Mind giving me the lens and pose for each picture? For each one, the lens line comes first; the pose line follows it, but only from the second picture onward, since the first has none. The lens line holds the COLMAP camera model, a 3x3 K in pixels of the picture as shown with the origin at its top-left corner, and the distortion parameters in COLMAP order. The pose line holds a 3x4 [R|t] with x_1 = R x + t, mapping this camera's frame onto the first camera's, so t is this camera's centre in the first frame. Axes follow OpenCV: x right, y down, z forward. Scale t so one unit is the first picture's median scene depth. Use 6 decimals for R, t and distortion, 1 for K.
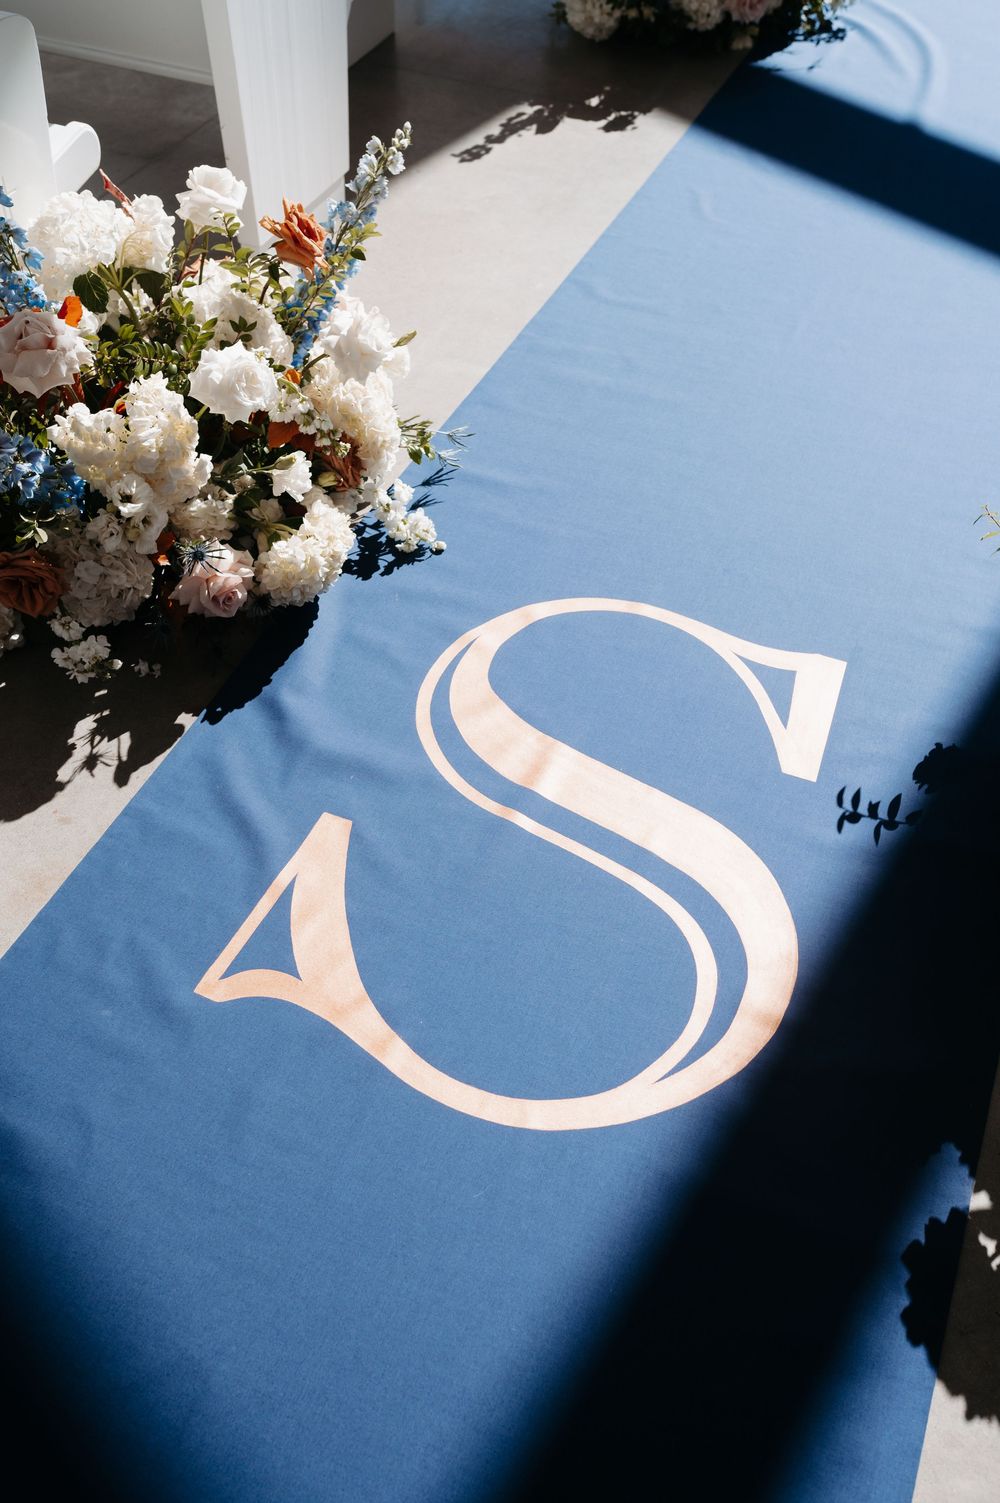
lens RADIAL K [[1440.0, 0, 500.0], [0, 1440.0, 751.5], [0, 0, 1]] dist [0.013553, 0.011871]
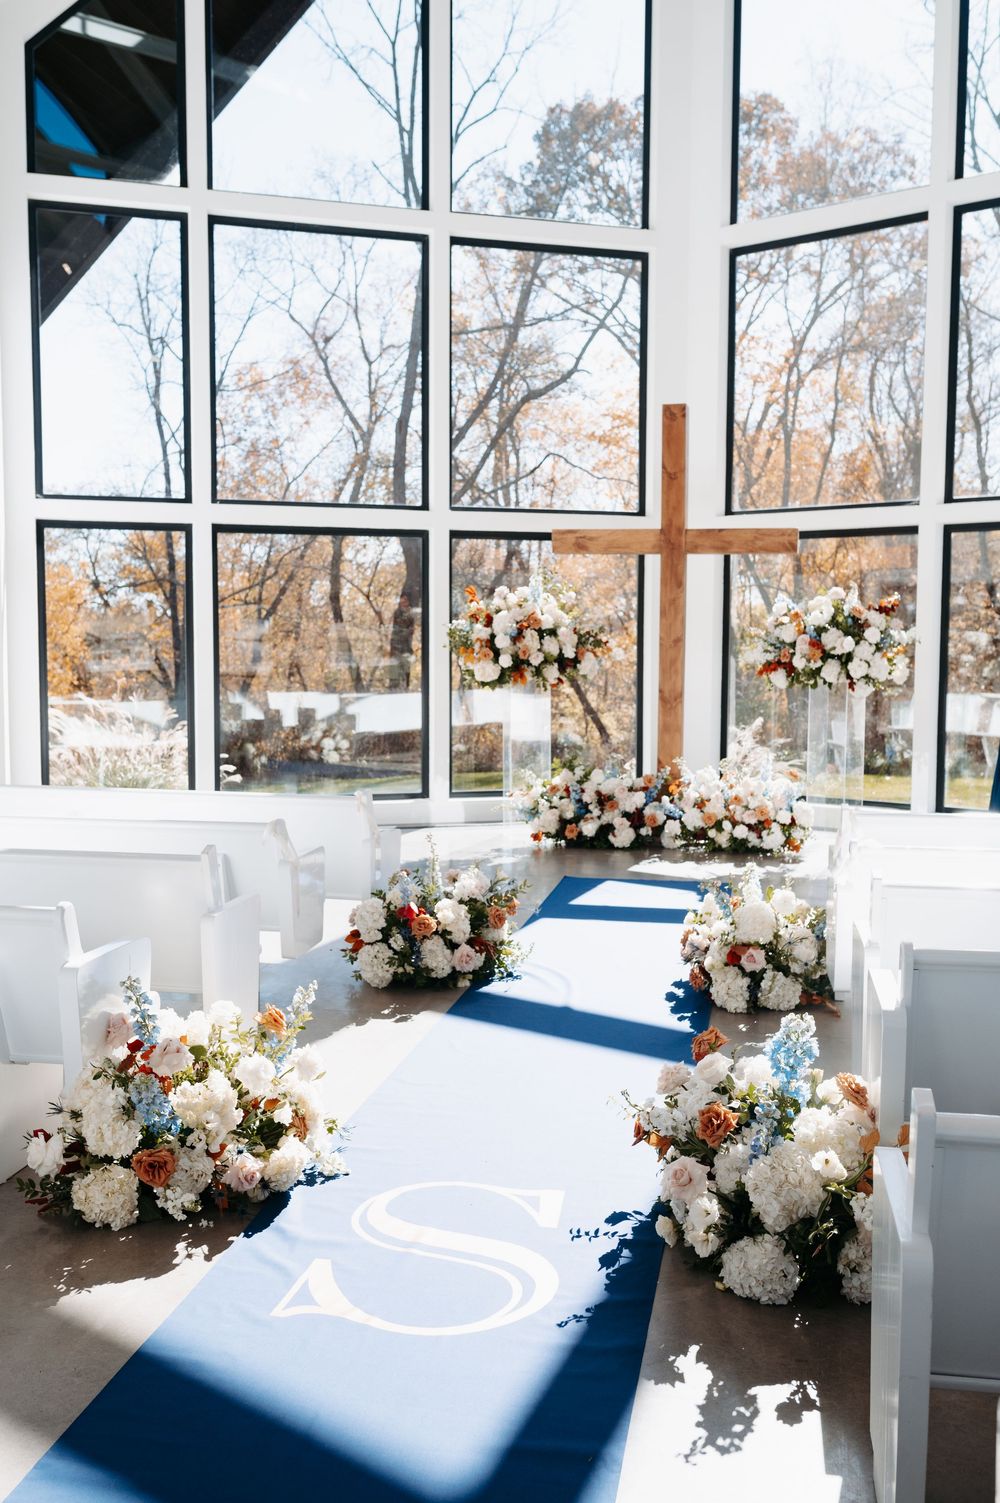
lens RADIAL K [[1440.0, 0, 500.0], [0, 1440.0, 751.5], [0, 0, 1]] dist [0.013553, 0.011871]
pose [[0.979821, -0.046125, 0.194481, -0.211433], [0.161703, 0.754849, -0.635654, 0.758333], [-0.117484, 0.654275, 0.747076, -0.891942]]
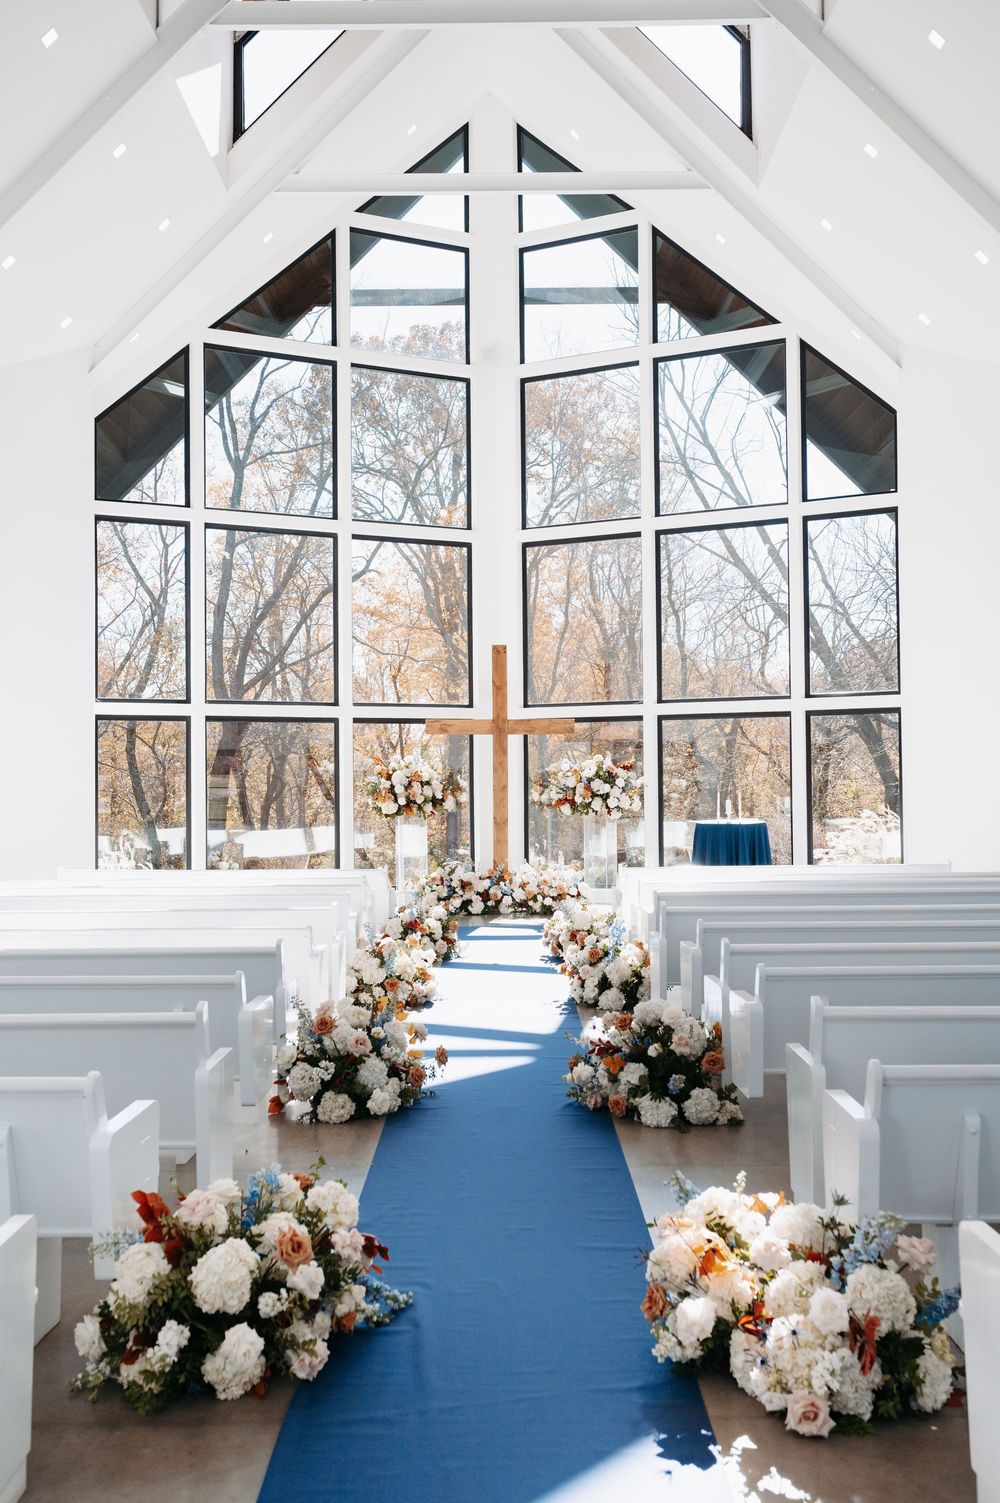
lens RADIAL K [[1440.0, 0, 500.0], [0, 1440.0, 751.5], [0, 0, 1]] dist [0.013553, 0.011871]
pose [[0.924799, -0.035882, 0.378759, -1.879608], [0.298254, 0.686444, -0.663204, 2.855248], [-0.236200, 0.726297, 0.645525, -3.099978]]
